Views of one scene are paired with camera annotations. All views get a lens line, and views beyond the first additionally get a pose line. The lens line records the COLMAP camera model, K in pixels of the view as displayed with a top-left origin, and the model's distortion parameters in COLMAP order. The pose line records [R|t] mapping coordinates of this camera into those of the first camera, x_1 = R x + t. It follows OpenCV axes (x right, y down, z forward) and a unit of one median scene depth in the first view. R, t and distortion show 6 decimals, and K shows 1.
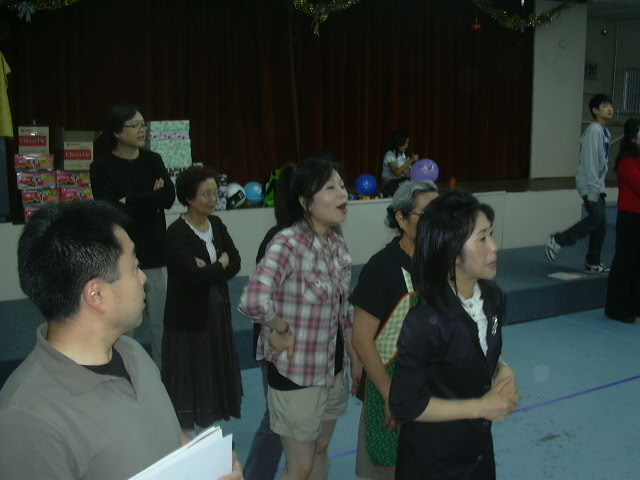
lens RADIAL K [[745.6, 0, 320.0], [0, 745.6, 240.0], [0, 0, 1]] dist [-0.163764, 0.055952]
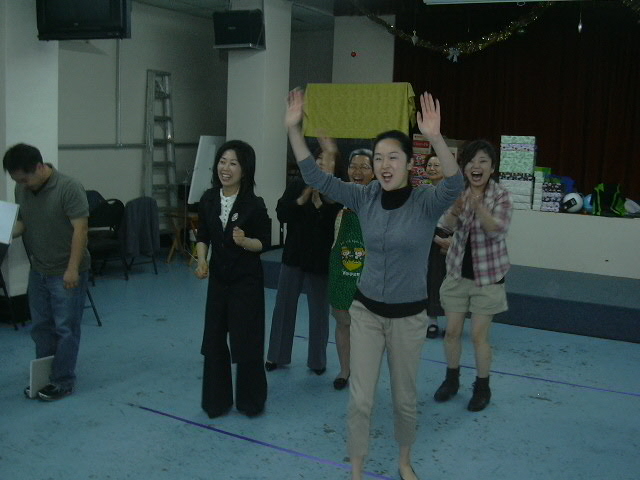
lens RADIAL K [[714.2, 0, 320.0], [0, 714.2, 240.0], [0, 0, 1]] dist [-0.167497, 0.009089]
pose [[0.542535, 0.140854, -0.828140, 0.680479], [-0.172883, 0.983460, 0.054012, 0.010063], [0.822050, 0.113868, 0.557913, 0.061701]]
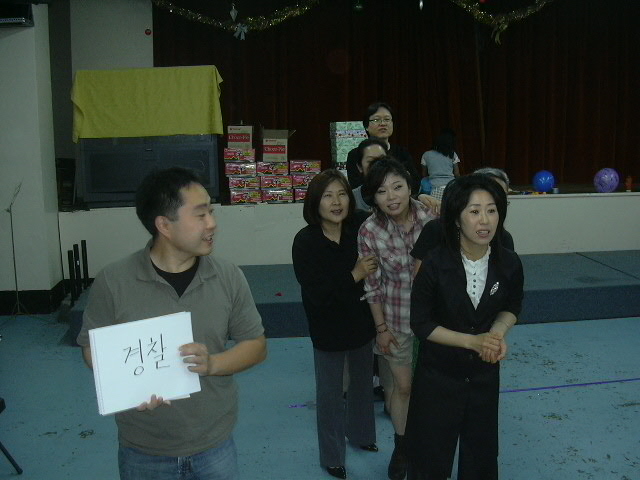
lens RADIAL K [[719.0, 0, 299.3], [0, 719.0, 239.6], [0, 0, 1]] dist [-0.277506, 0.361843]
pose [[0.933534, 0.050061, -0.354976, 0.134356], [-0.044503, 0.998725, 0.023810, 0.002817], [0.355716, -0.006430, 0.934572, -0.093471]]
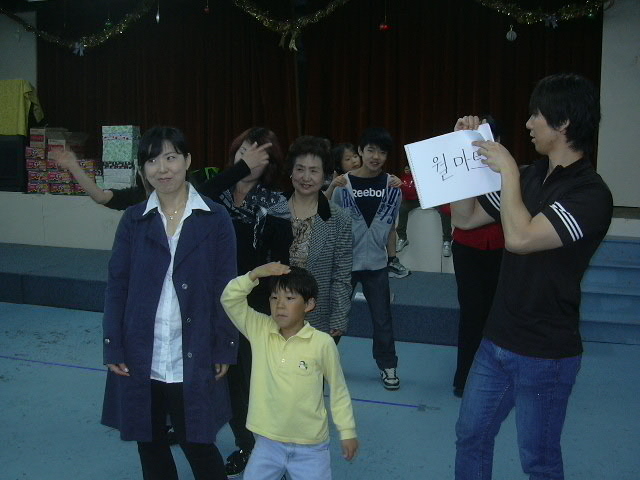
lens RADIAL K [[714.2, 0, 320.0], [0, 714.2, 240.0], [0, 0, 1]] dist [-0.167497, 0.009089]
pose [[0.718305, 0.115130, -0.686136, 0.988661], [-0.130198, 0.991034, 0.029988, -0.046763], [0.683437, 0.067793, 0.726855, 0.373062]]
